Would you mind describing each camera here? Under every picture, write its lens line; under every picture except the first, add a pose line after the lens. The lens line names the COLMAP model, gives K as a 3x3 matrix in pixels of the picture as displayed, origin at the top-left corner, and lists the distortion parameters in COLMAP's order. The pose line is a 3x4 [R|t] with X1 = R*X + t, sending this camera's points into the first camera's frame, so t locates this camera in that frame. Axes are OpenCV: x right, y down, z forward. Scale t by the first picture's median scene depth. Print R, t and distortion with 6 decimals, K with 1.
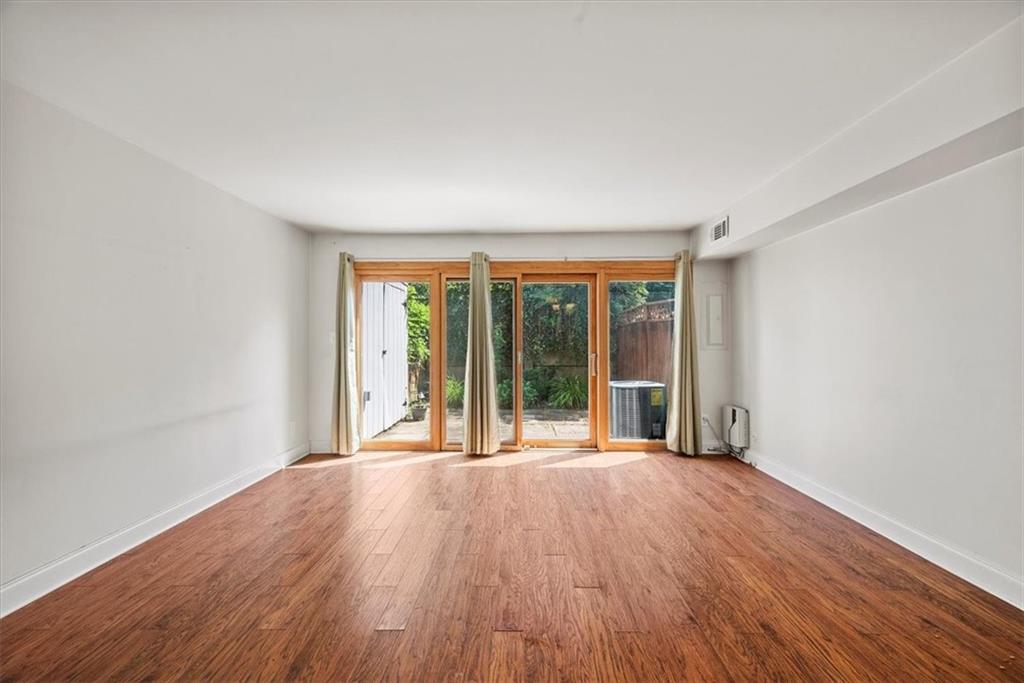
lens RADIAL K [[407.3, 0, 515.1], [0, 407.3, 337.2], [0, 0, 1]] dist [-0.000002, -0.000289]
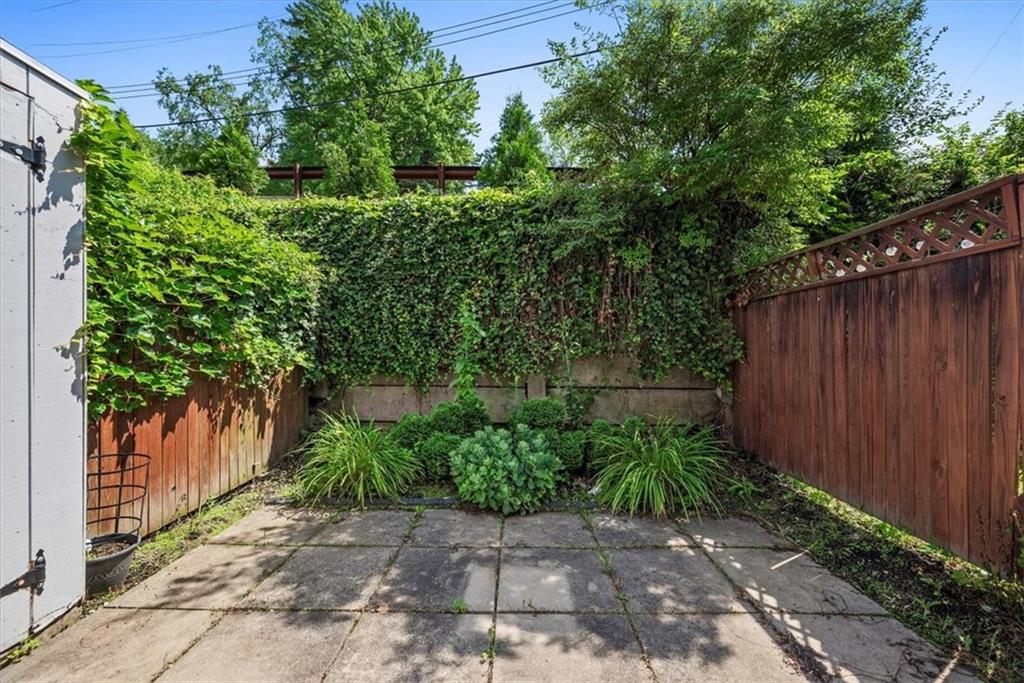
lens RADIAL K [[407.3, 0, 508.4], [0, 407.3, 338.9], [0, 0, 1]] dist [-0.000002, -0.000289]
pose [[0.999938, 0.009105, -0.006479, 0.007728], [-0.009025, 0.999884, 0.012254, 0.022374], [0.006590, -0.012195, 0.999904, 1.156904]]
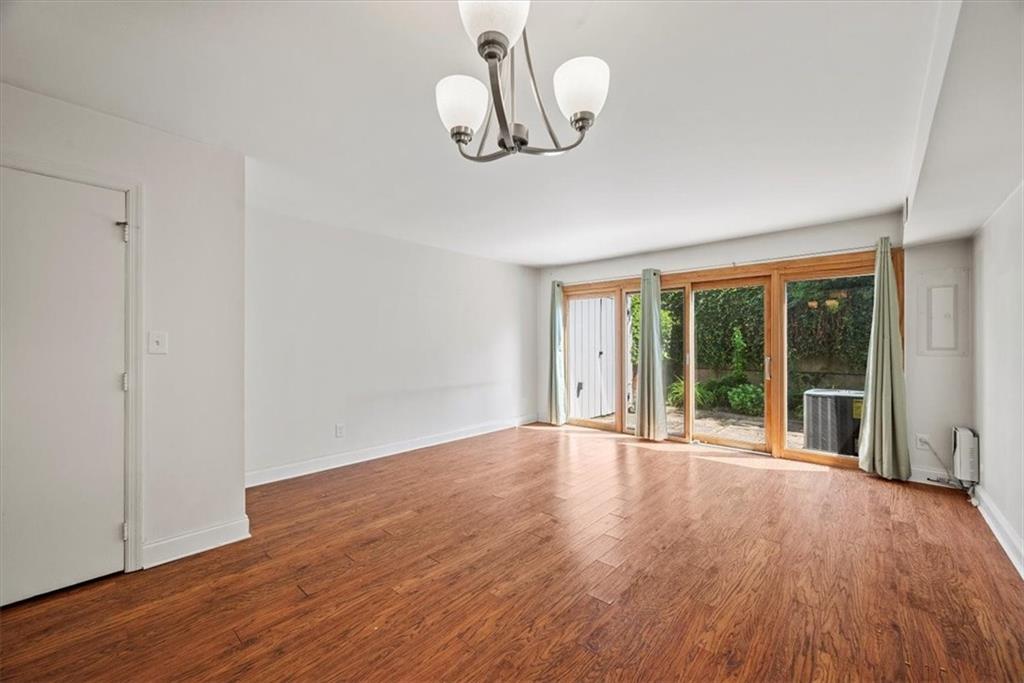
lens RADIAL K [[407.3, 0, 513.3], [0, 407.3, 344.4], [0, 0, 1]] dist [-0.000002, -0.000289]
pose [[0.751637, 0.001948, -0.659574, 0.387565], [0.005674, 0.999940, 0.009420, -0.003012], [0.659552, -0.010823, 0.751581, -0.144592]]
